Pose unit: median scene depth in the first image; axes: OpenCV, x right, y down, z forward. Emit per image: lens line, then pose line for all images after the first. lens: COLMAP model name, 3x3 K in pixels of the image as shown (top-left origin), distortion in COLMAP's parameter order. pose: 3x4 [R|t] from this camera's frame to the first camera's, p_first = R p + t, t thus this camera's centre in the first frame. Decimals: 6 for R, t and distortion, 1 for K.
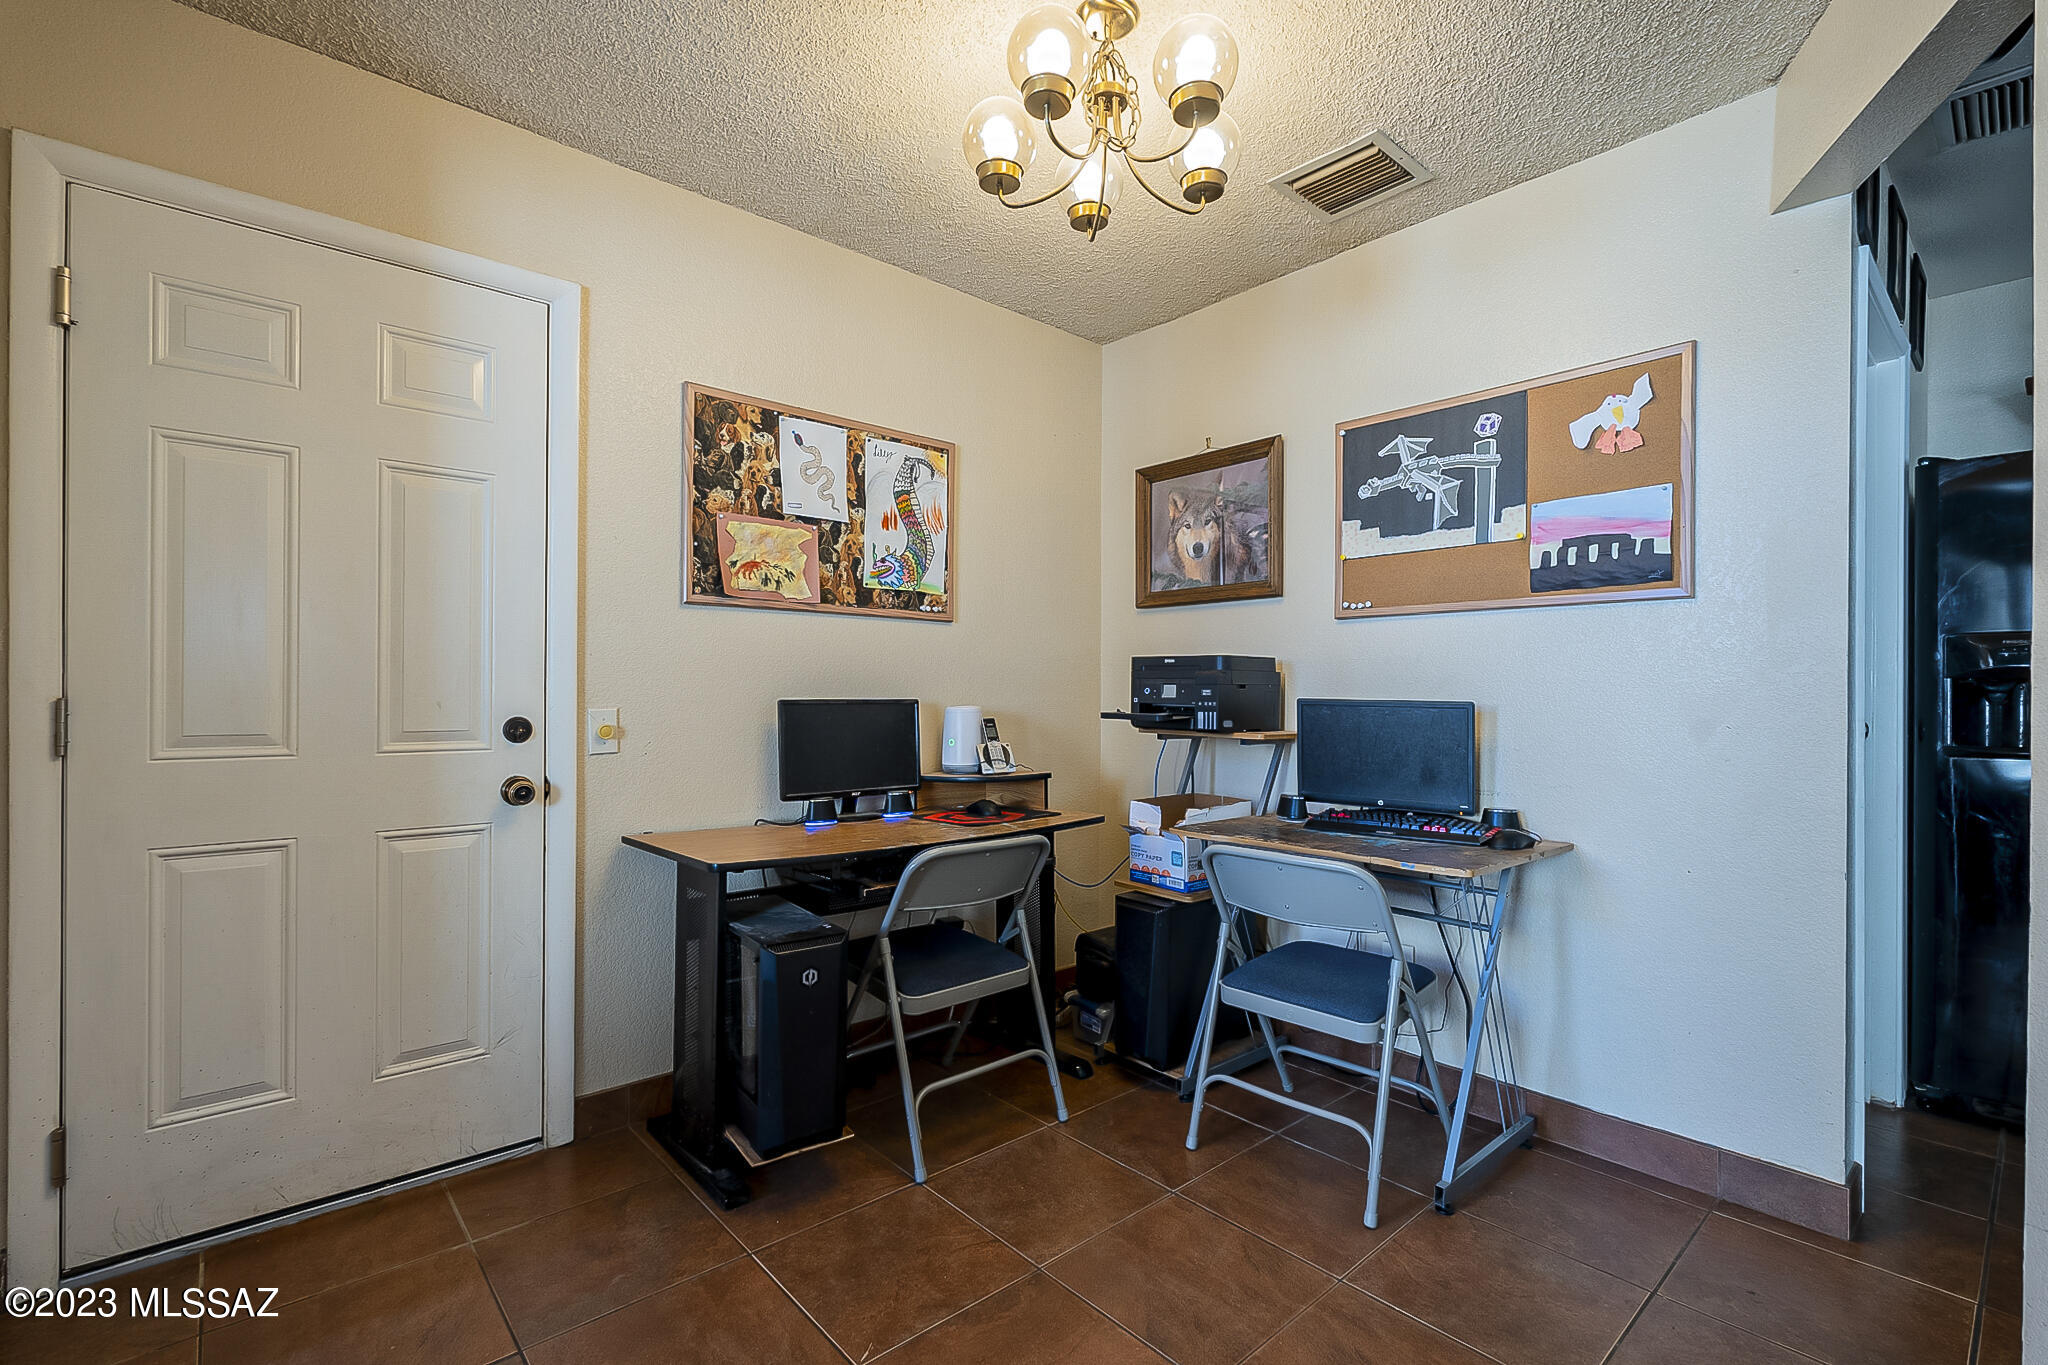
lens RADIAL K [[917.1, 0, 1025.9], [0, 917.1, 688.7], [0, 0, 1]] dist [-0.001819, -0.000164]
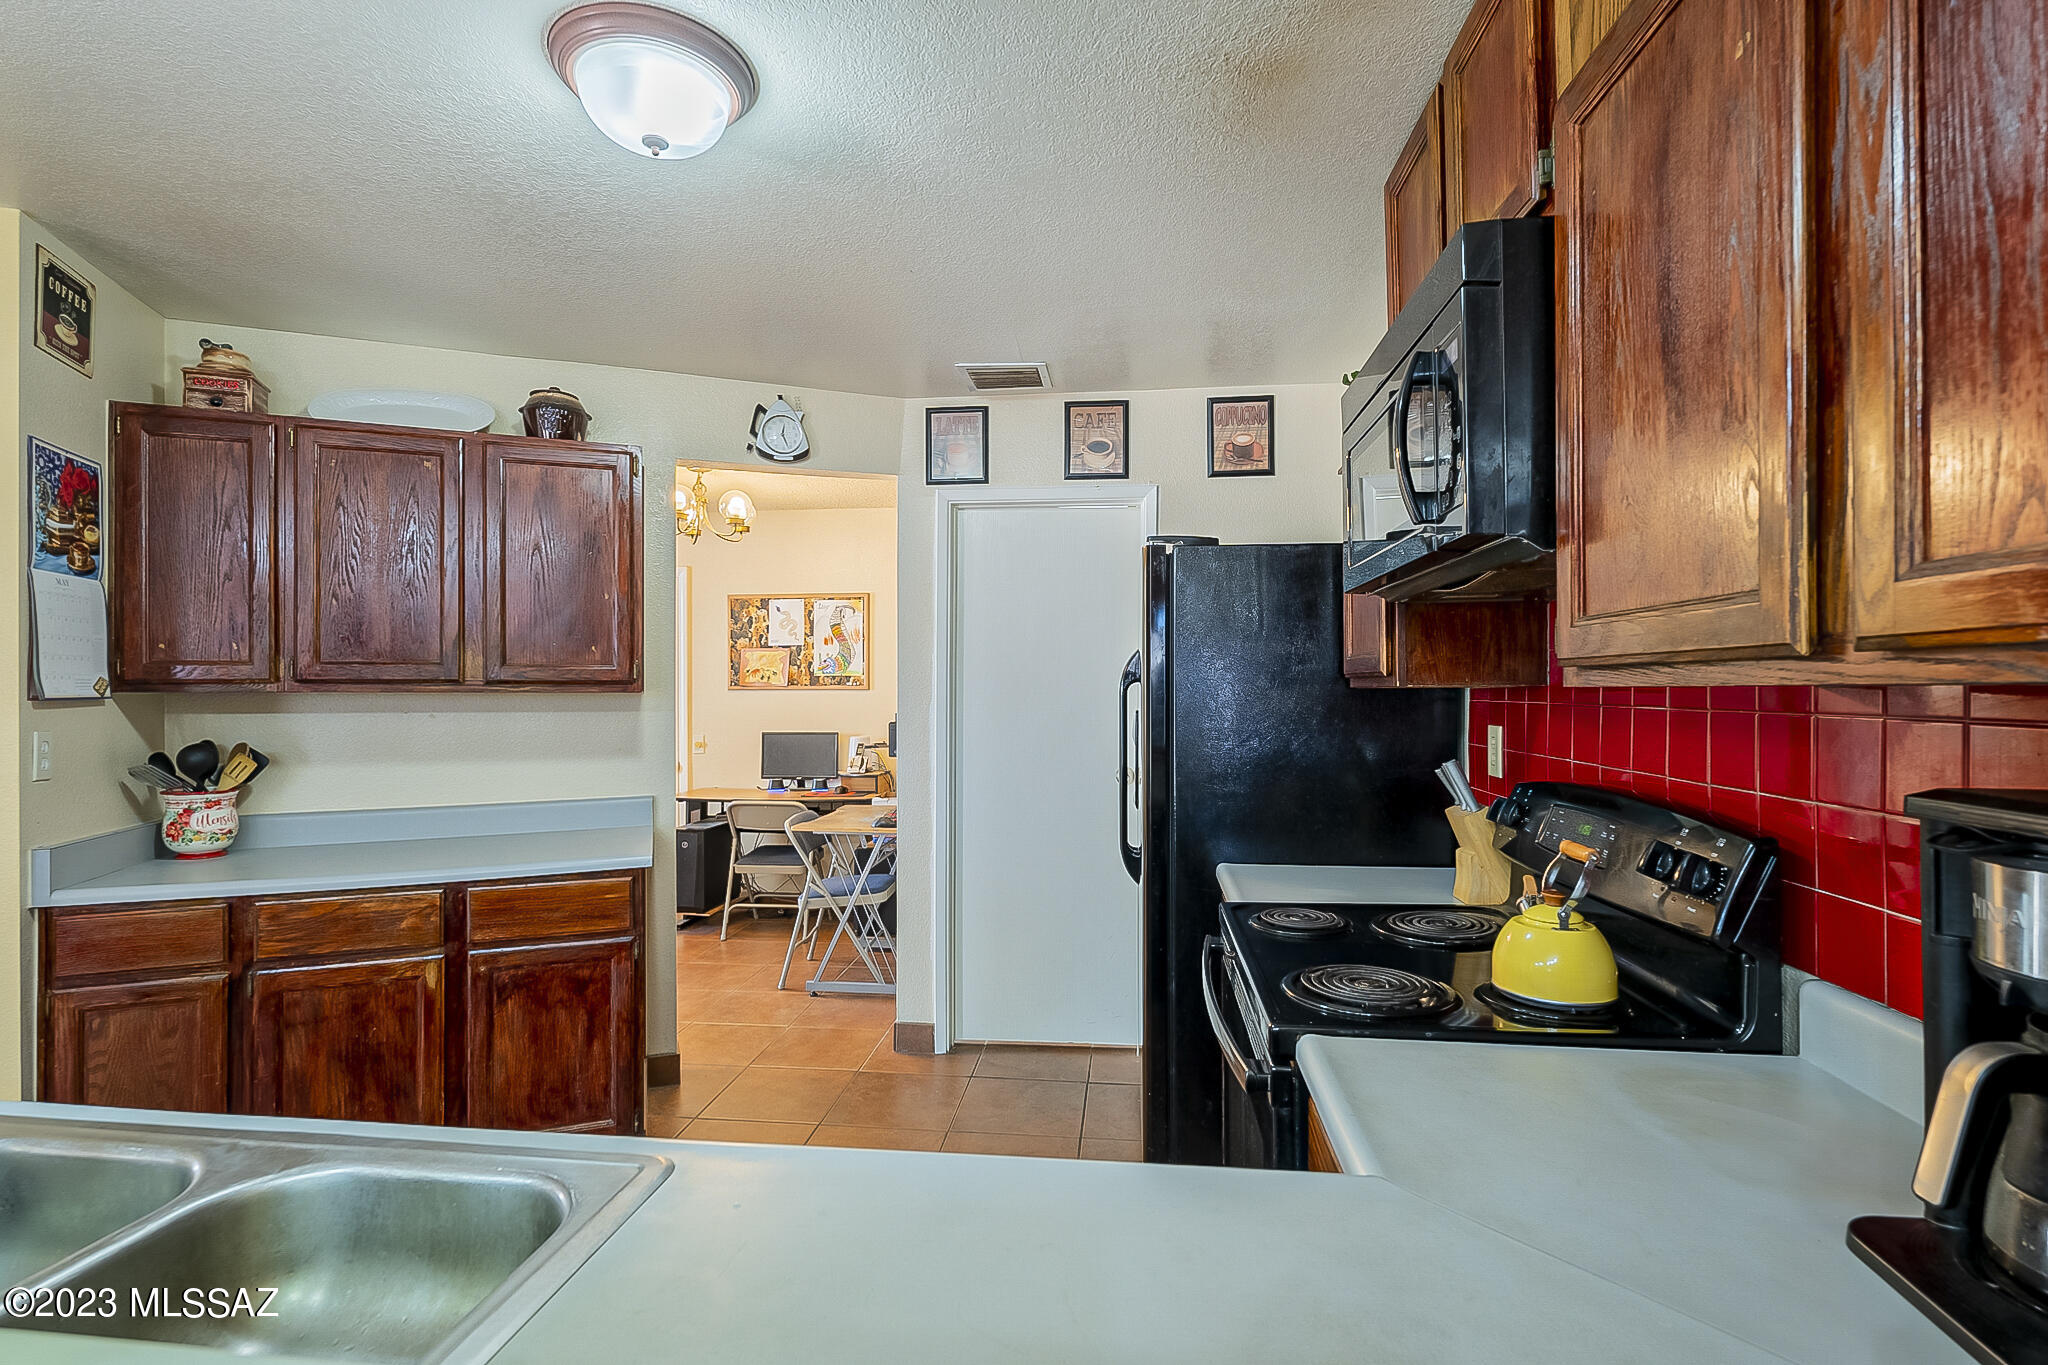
lens RADIAL K [[946.2, 0, 1026.8], [0, 946.2, 689.4], [0, 0, 1]] dist [-0.000452, 0.000448]
pose [[0.668081, -0.006418, -0.744061, 1.737478], [0.009638, 0.999954, 0.000029, -0.080175], [0.744026, -0.007190, 0.668112, -0.033905]]
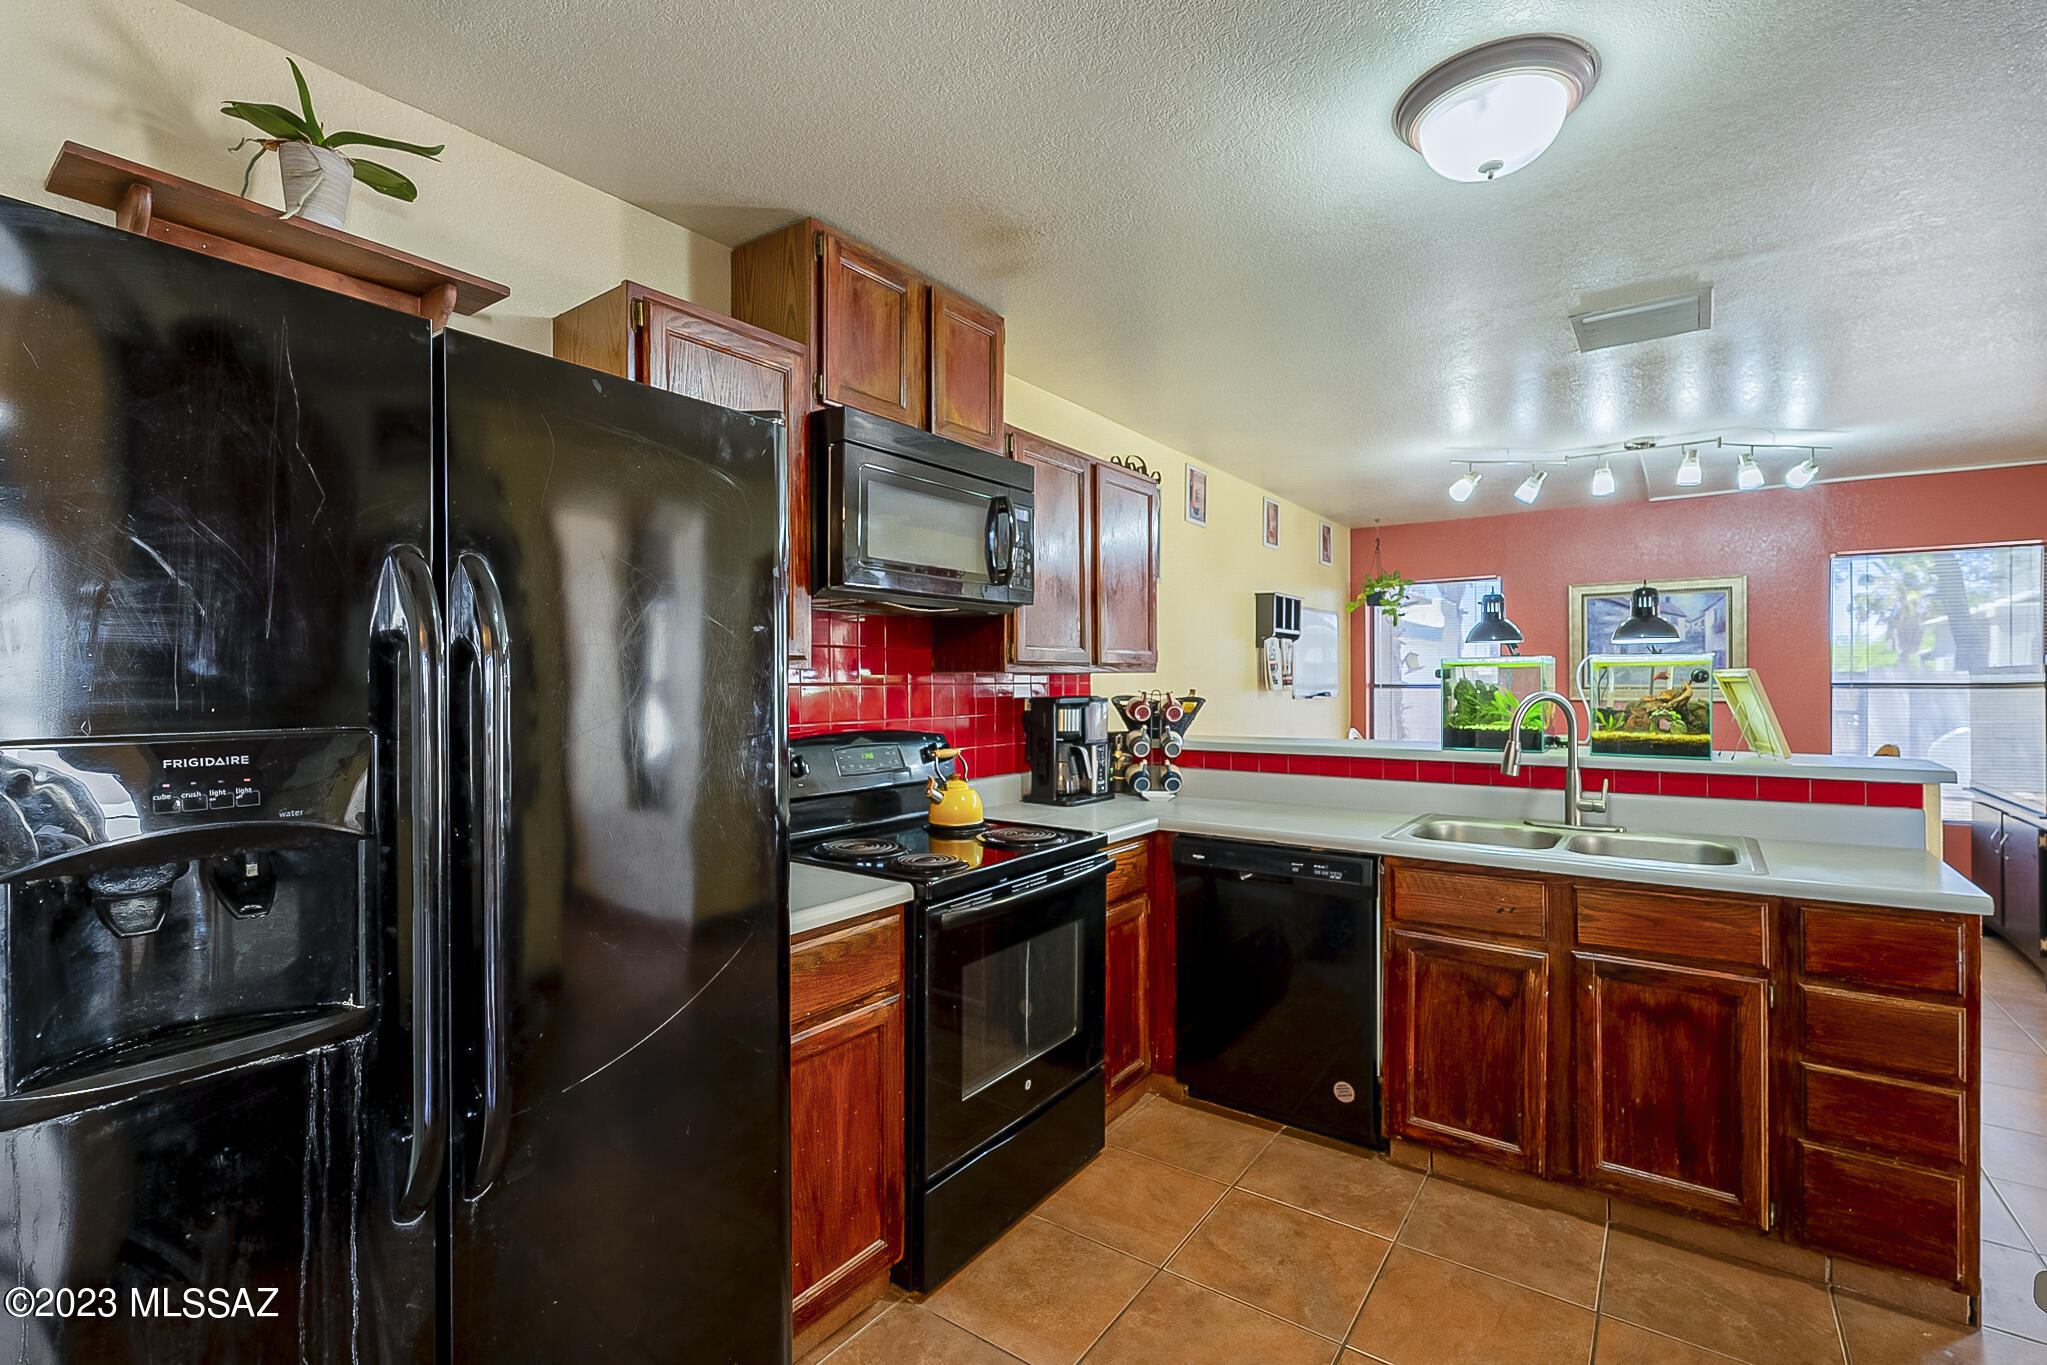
lens RADIAL K [[916.6, 0, 1010.9], [0, 916.6, 682.2], [0, 0, 1]] dist [-0.001819, -0.000164]
pose [[-0.208842, -0.008740, 0.977910, 0.543949], [-0.007057, 0.999947, 0.007429, -0.074484], [-0.977924, -0.005350, -0.208893, 0.672910]]
